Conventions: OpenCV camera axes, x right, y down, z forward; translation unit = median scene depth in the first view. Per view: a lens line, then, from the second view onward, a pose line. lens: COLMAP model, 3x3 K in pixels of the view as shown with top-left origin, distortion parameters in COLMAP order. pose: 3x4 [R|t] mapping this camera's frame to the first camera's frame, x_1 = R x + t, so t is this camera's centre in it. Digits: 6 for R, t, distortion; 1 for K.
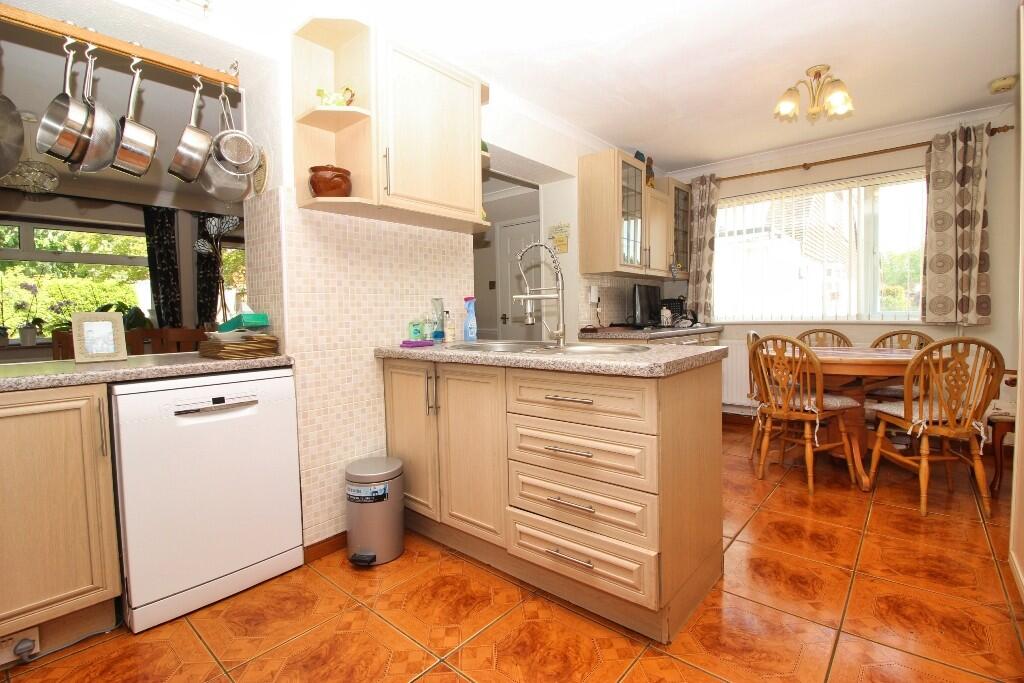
lens RADIAL K [[472.2, 0, 510.9], [0, 472.2, 334.5], [0, 0, 1]] dist [-0.008259, -0.008190]
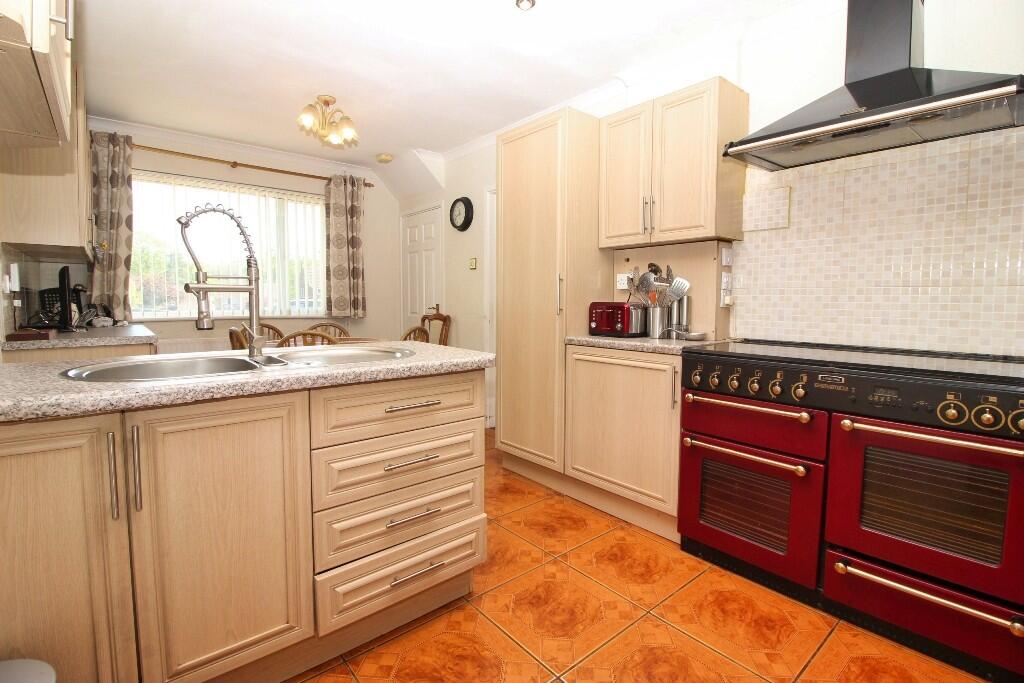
lens RADIAL K [[472.2, 0, 509.6], [0, 472.2, 335.1], [0, 0, 1]] dist [-0.008259, -0.008190]
pose [[0.155501, -0.051781, 0.986478, -0.510796], [0.035675, 0.998268, 0.046776, -0.026726], [-0.987191, 0.027919, 0.157079, 0.445475]]
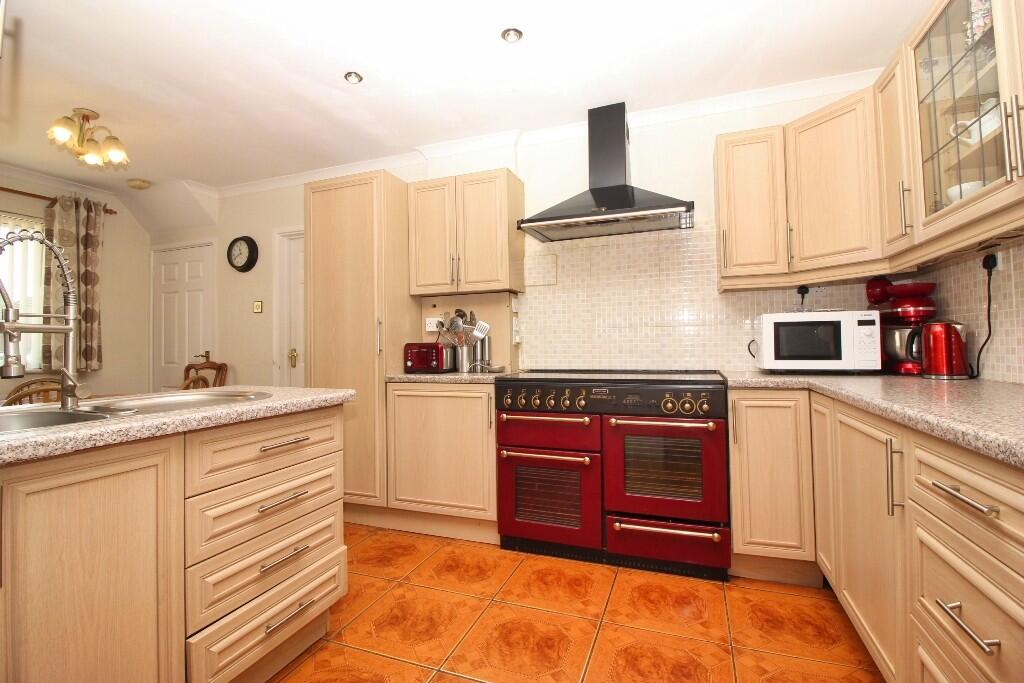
lens RADIAL K [[472.2, 0, 507.3], [0, 472.2, 333.7], [0, 0, 1]] dist [-0.008259, -0.008190]
pose [[-0.341703, 0.048802, 0.938540, -0.623166], [0.064625, 0.997507, -0.028339, -0.018144], [-0.937583, 0.050970, -0.344005, 0.602572]]
